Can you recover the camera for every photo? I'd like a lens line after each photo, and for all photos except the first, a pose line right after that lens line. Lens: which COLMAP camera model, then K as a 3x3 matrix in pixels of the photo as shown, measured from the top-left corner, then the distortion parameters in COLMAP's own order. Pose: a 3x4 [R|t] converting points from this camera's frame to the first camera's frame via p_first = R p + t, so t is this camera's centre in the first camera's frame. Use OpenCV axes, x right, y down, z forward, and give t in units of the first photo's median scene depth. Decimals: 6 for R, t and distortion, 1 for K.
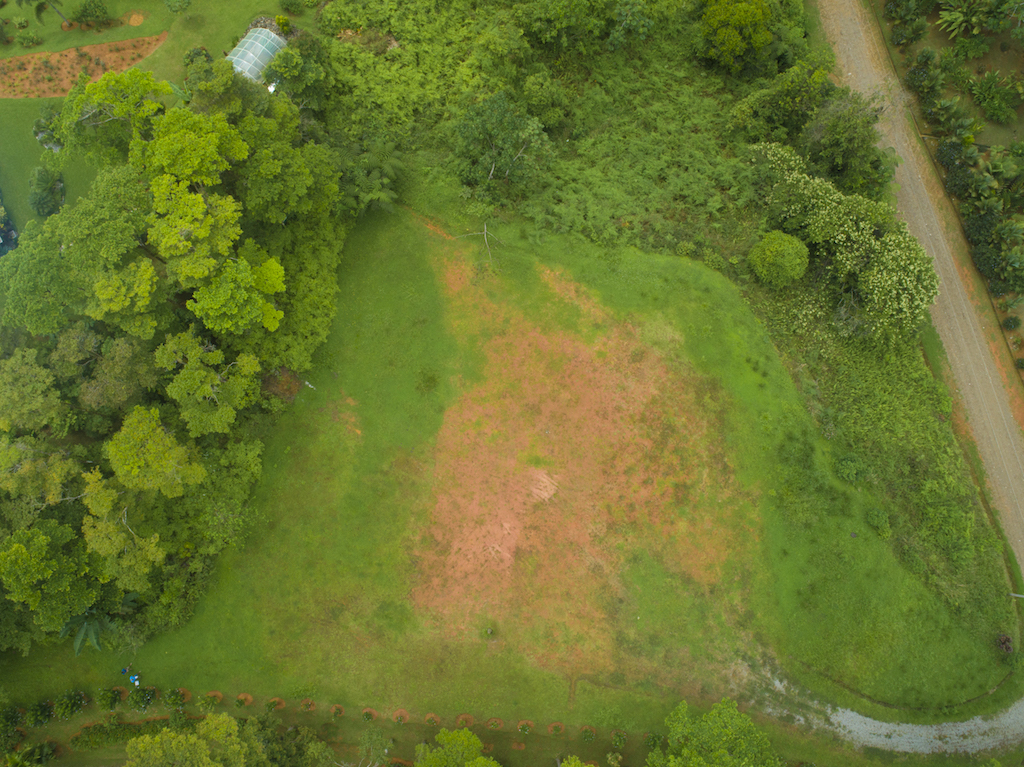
lens RADIAL K [[773.4, 0, 513.6], [0, 773.4, 385.1], [0, 0, 1]] dist [-0.021096, 0.008604]
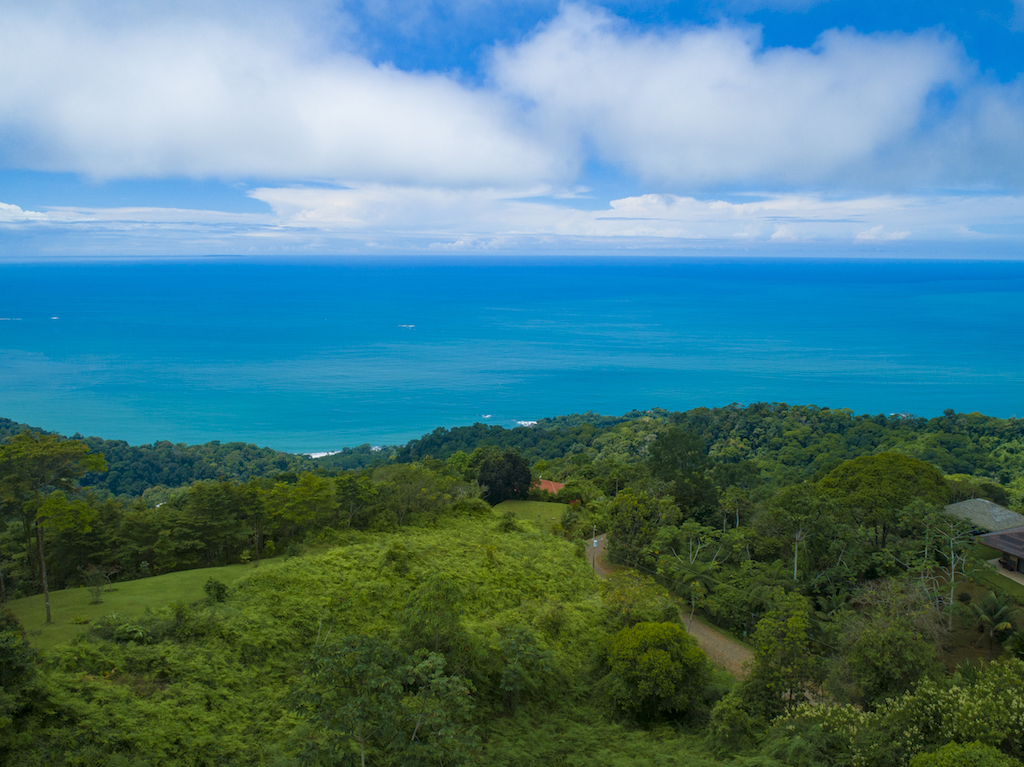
lens RADIAL K [[773.4, 0, 513.6], [0, 773.4, 385.1], [0, 0, 1]] dist [-0.021096, 0.008604]
pose [[0.952412, -0.067282, 0.297295, -0.065815], [0.302481, 0.329030, -0.894564, 0.105385], [-0.037631, 0.941920, 0.333723, 0.610697]]
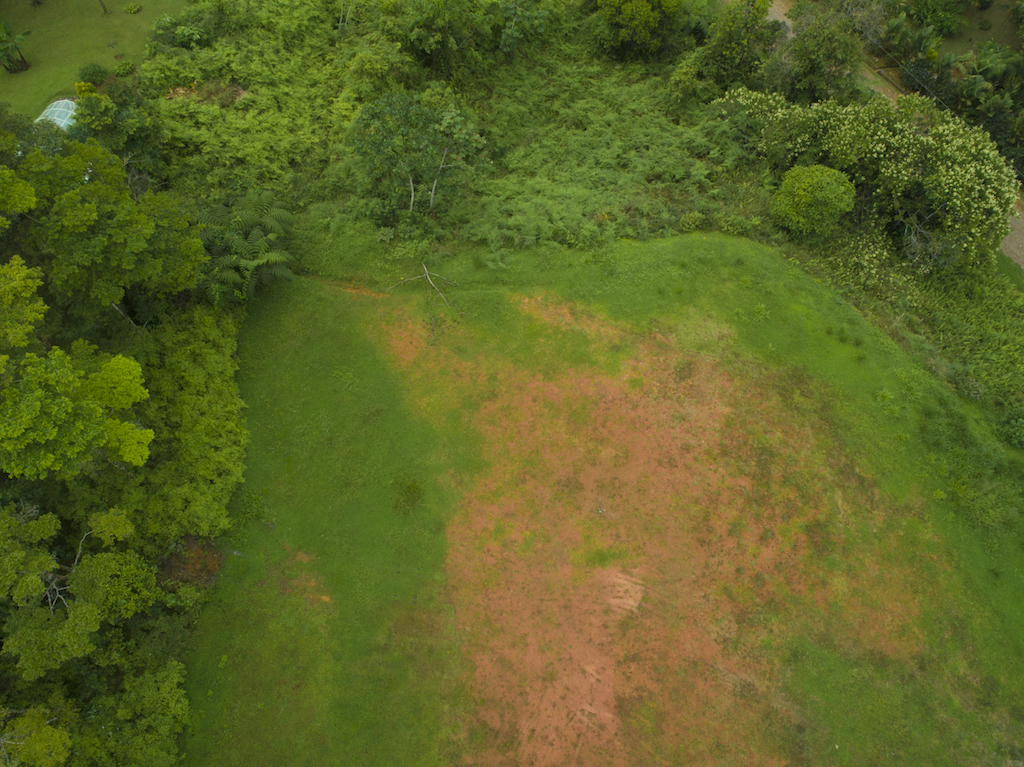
lens RADIAL K [[773.4, 0, 513.6], [0, 773.4, 385.1], [0, 0, 1]] dist [-0.021096, 0.008604]
pose [[0.952474, -0.287078, 0.101880, -0.064607], [0.301645, 0.935488, -0.184046, 0.058215], [-0.042472, 0.206031, 0.977623, 0.319682]]
